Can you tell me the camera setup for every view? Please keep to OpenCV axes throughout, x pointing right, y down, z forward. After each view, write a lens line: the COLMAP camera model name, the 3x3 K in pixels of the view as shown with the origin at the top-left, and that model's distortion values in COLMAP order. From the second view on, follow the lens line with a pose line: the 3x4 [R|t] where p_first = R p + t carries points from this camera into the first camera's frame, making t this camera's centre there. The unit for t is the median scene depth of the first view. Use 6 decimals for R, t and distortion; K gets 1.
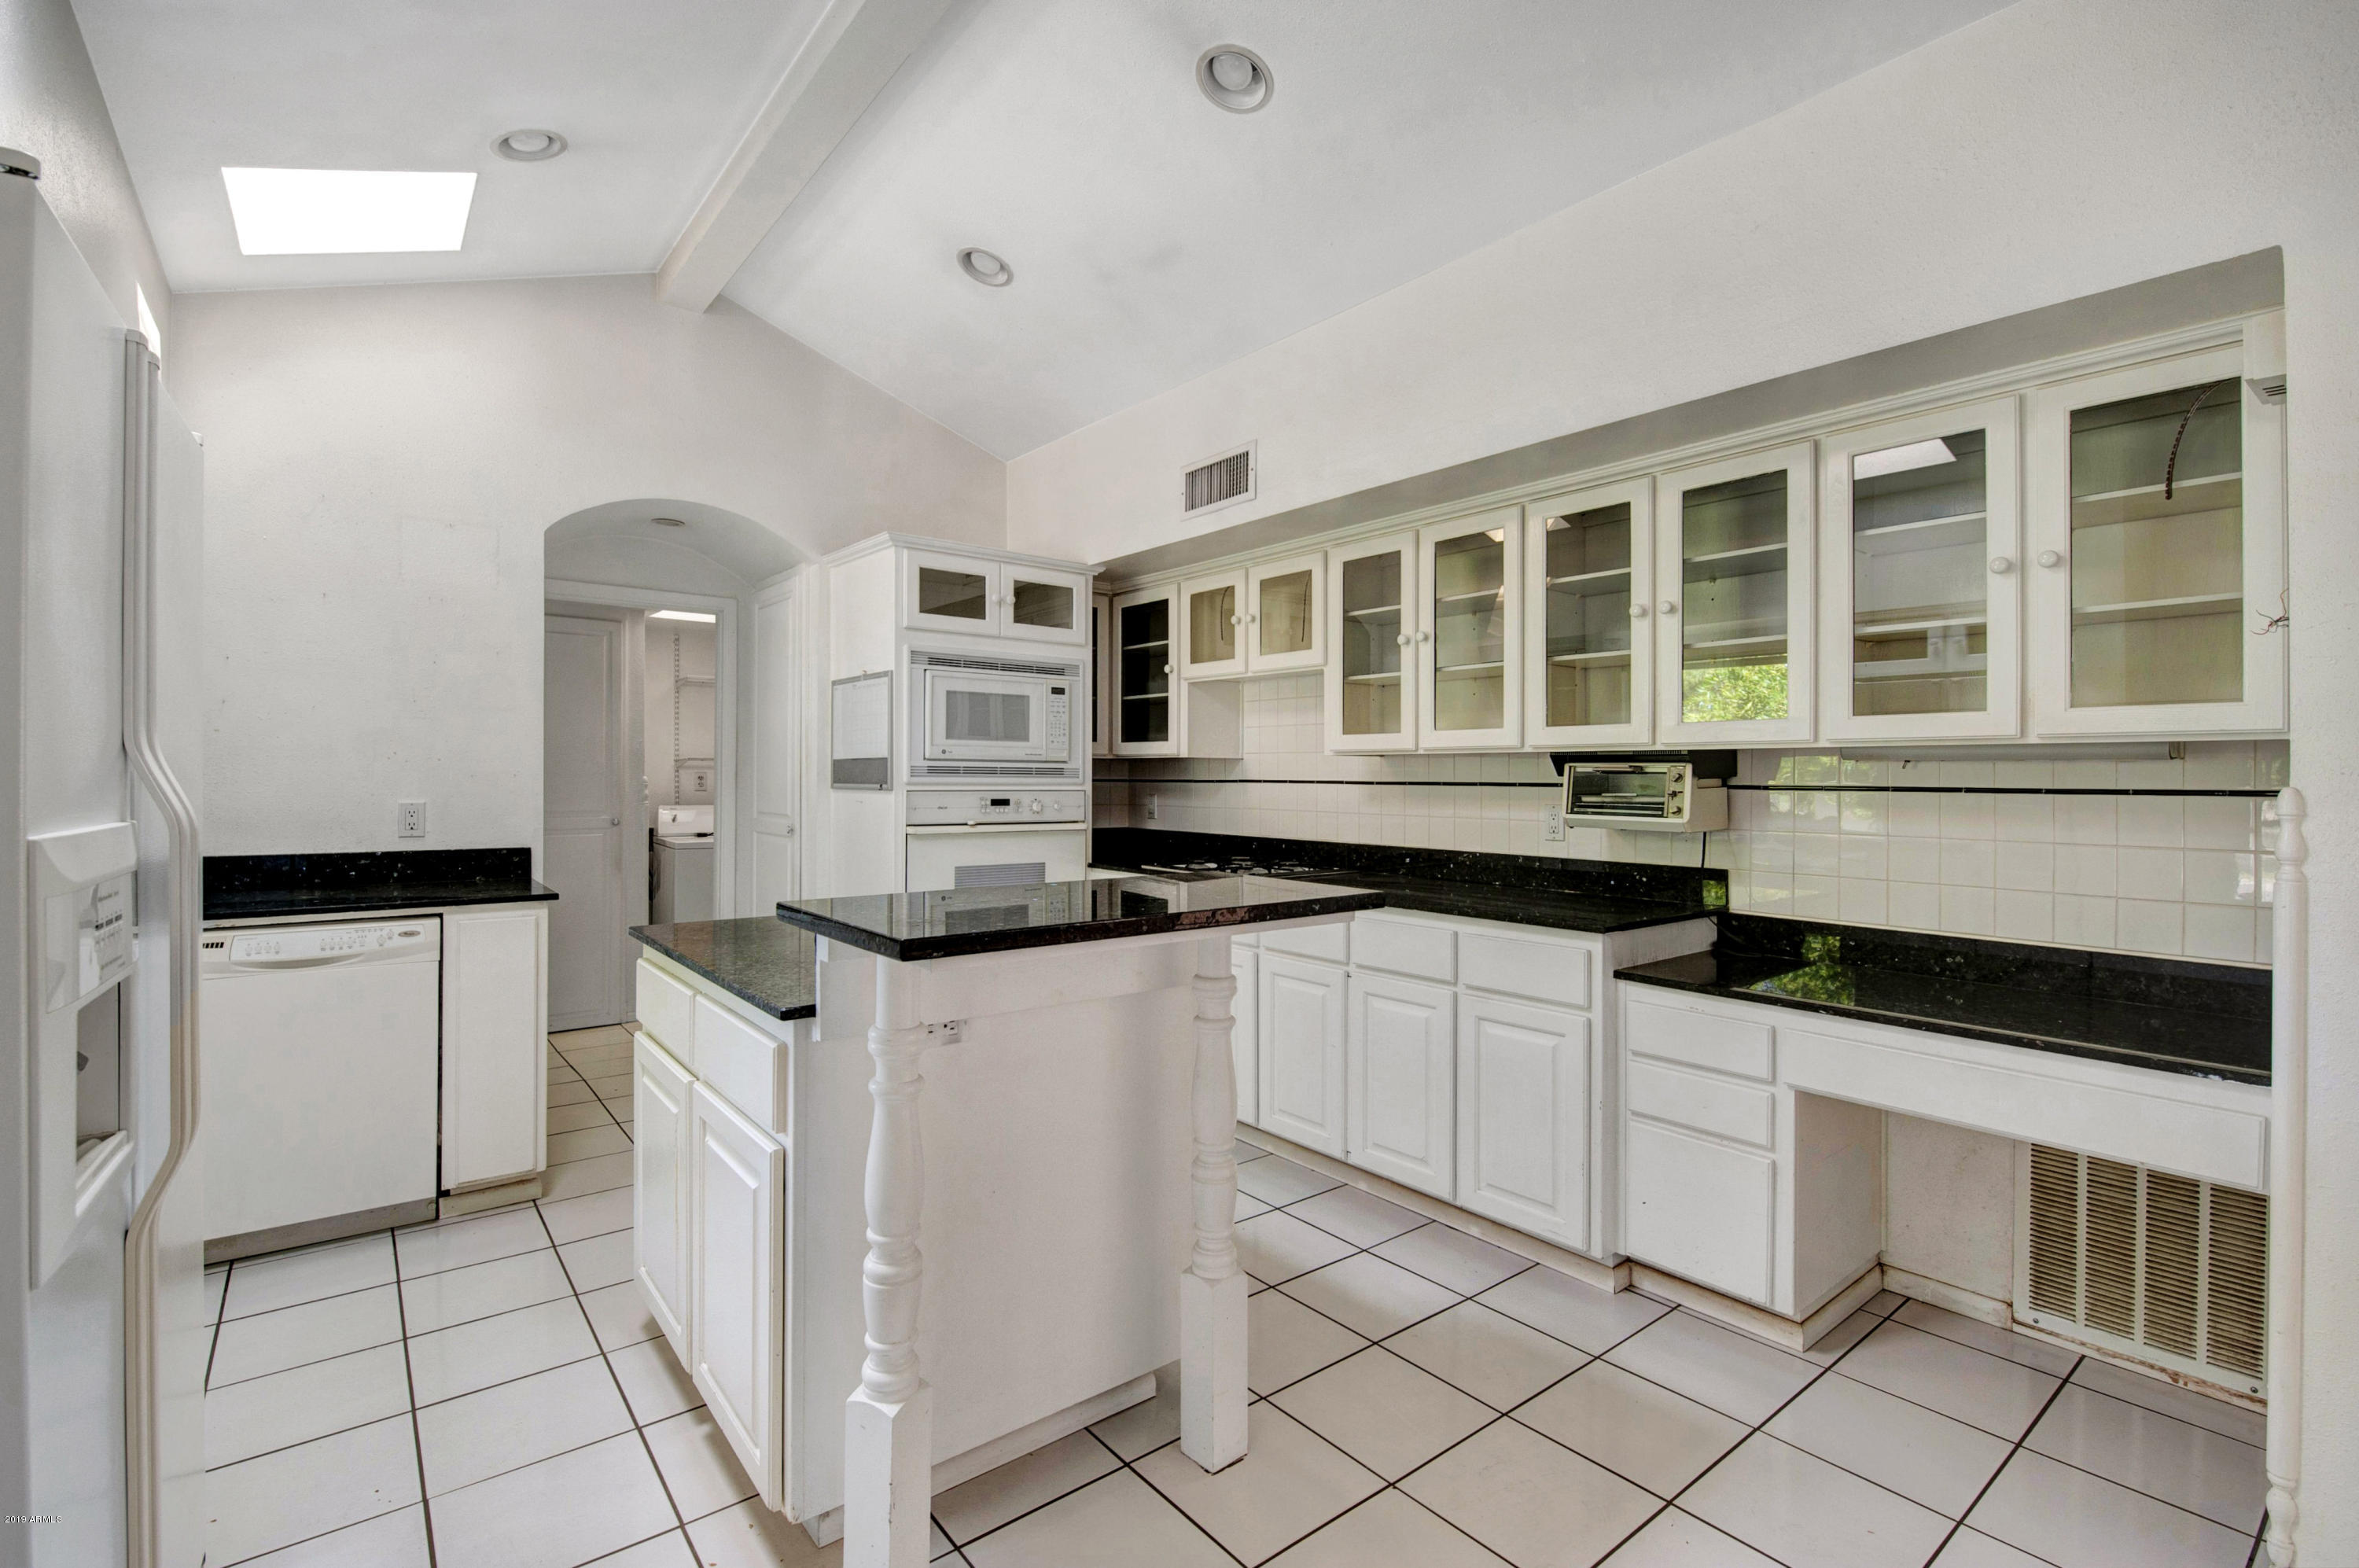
lens RADIAL K [[1090.7, 0, 1195.0], [0, 1090.7, 775.3], [0, 0, 1]] dist [-0.001114, -0.003148]
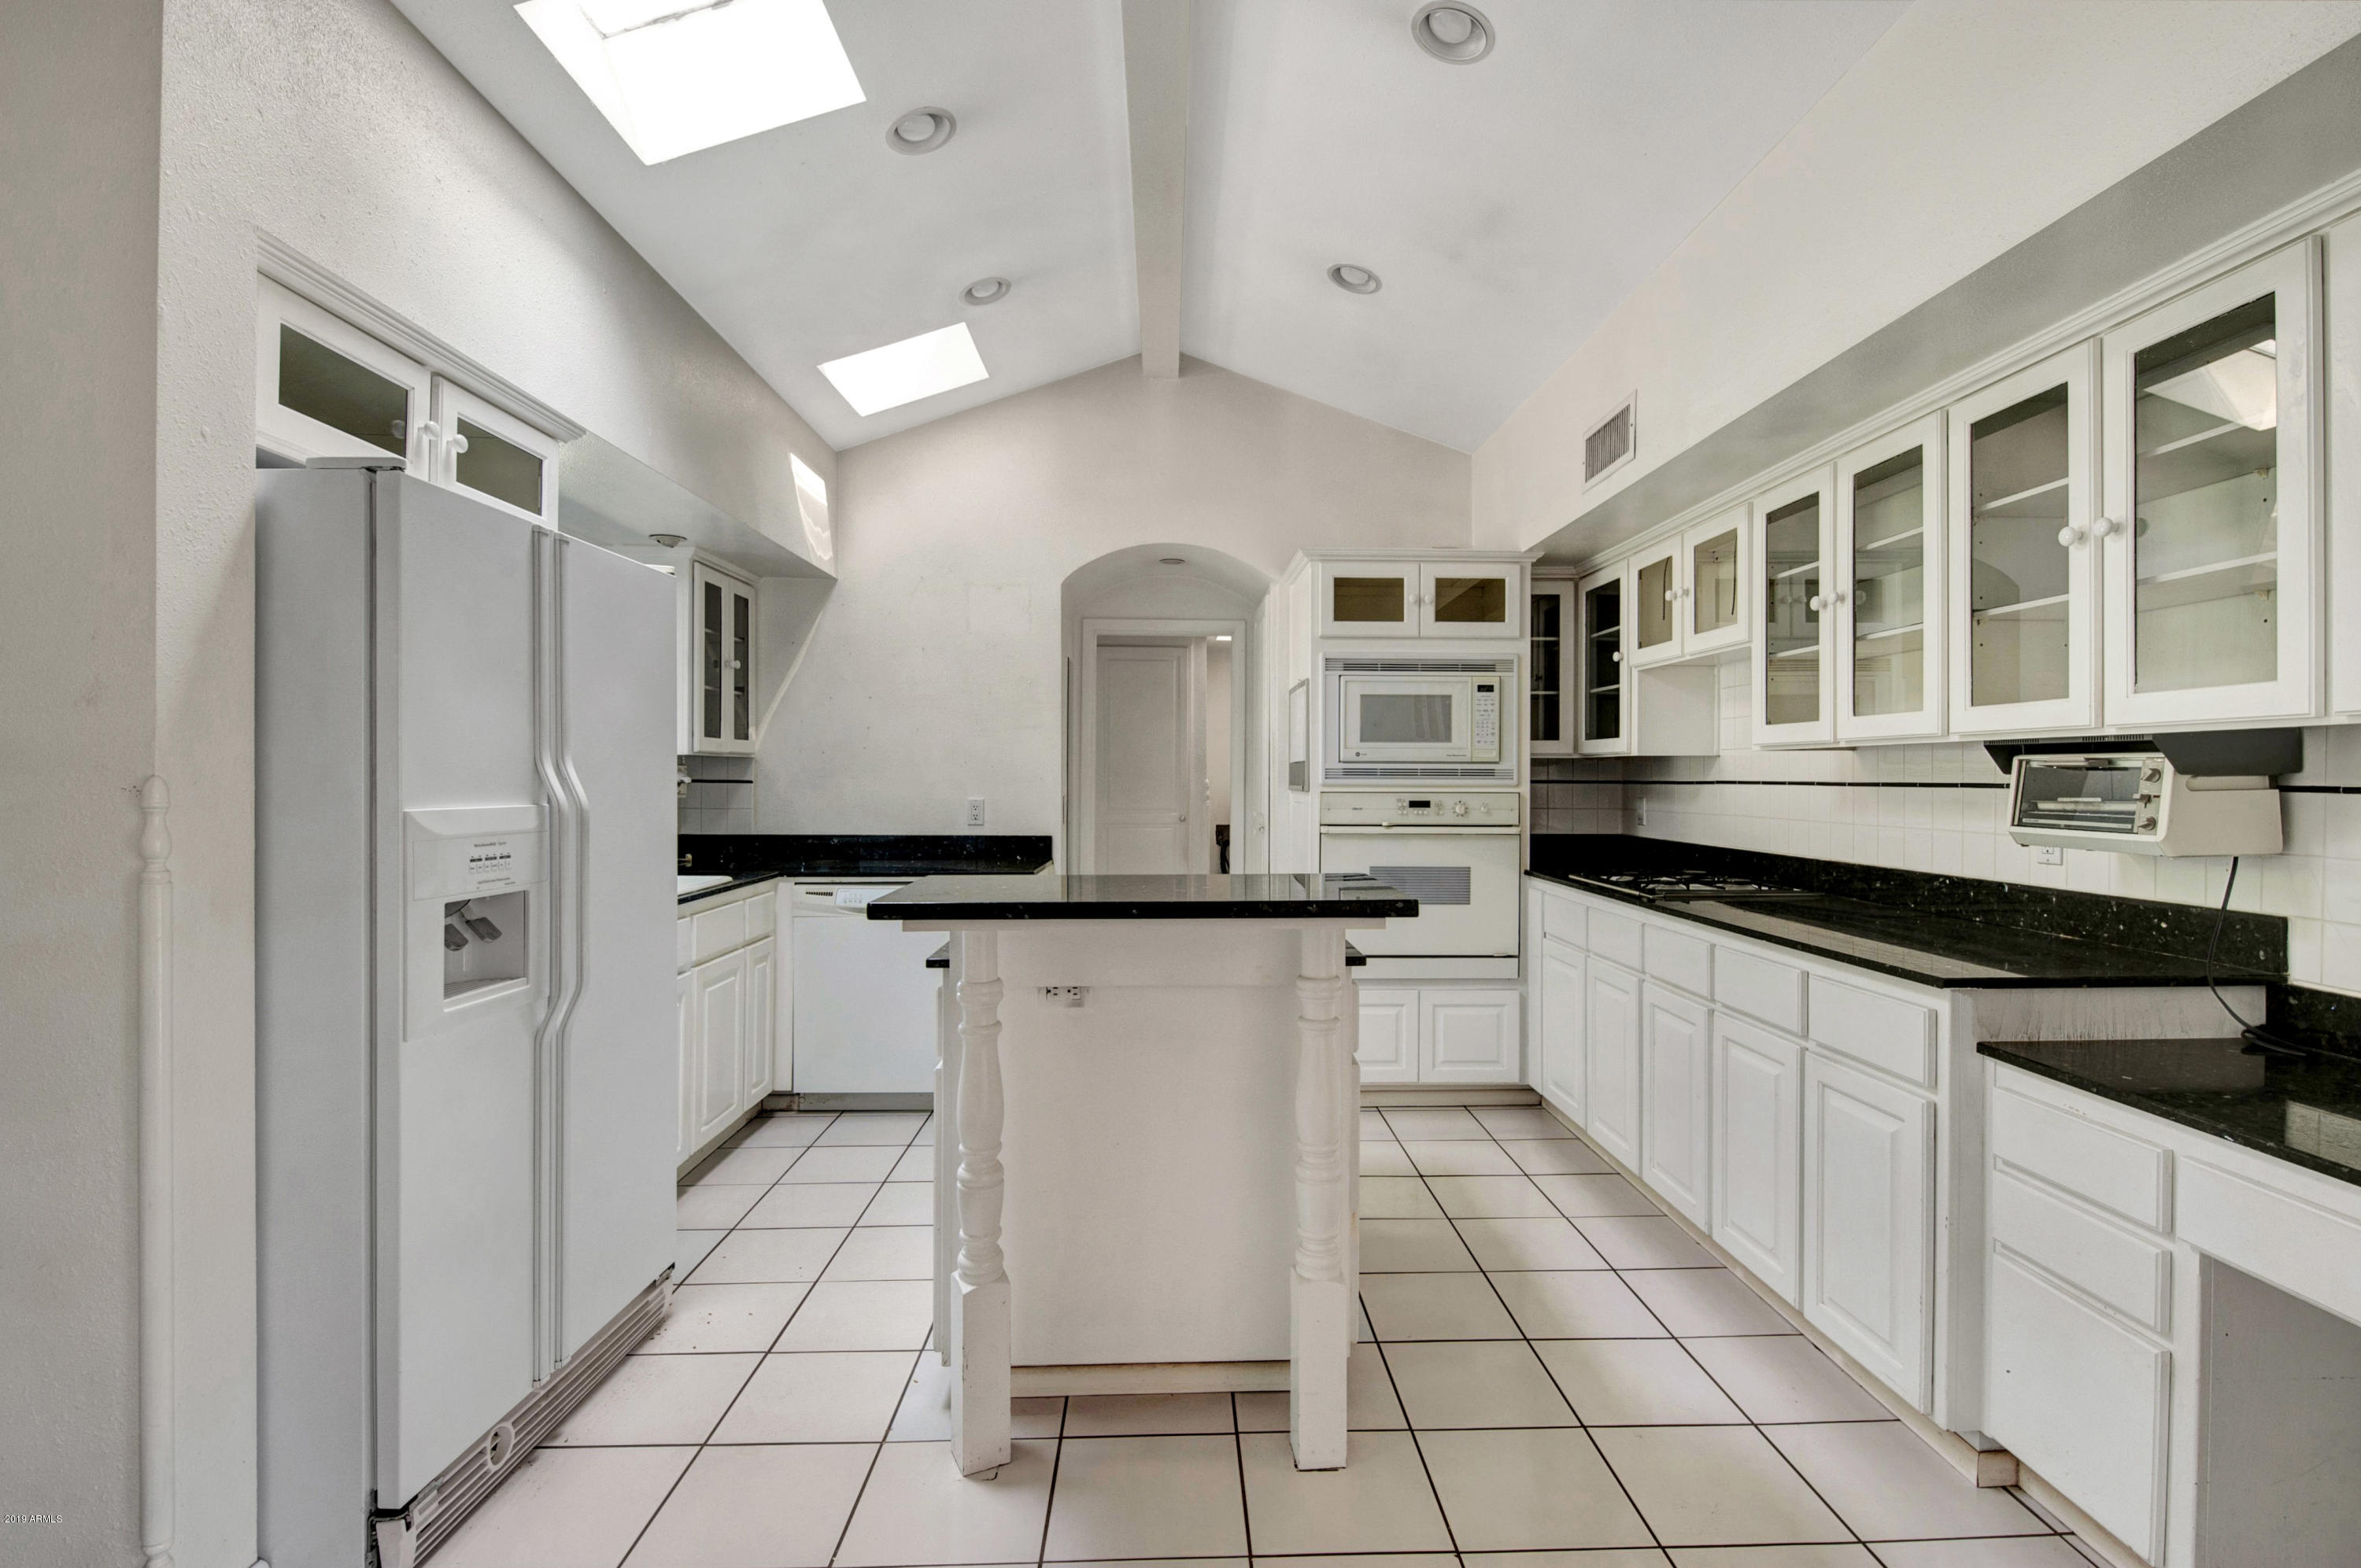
lens RADIAL K [[1129.5, 0, 1172.3], [0, 1129.5, 774.5], [0, 0, 1]] dist [-0.002624, -0.004042]
pose [[0.790445, -0.006063, -0.612504, 0.316092], [0.003283, 0.999979, -0.005661, 0.003354], [0.612525, 0.002464, 0.790448, 0.061088]]
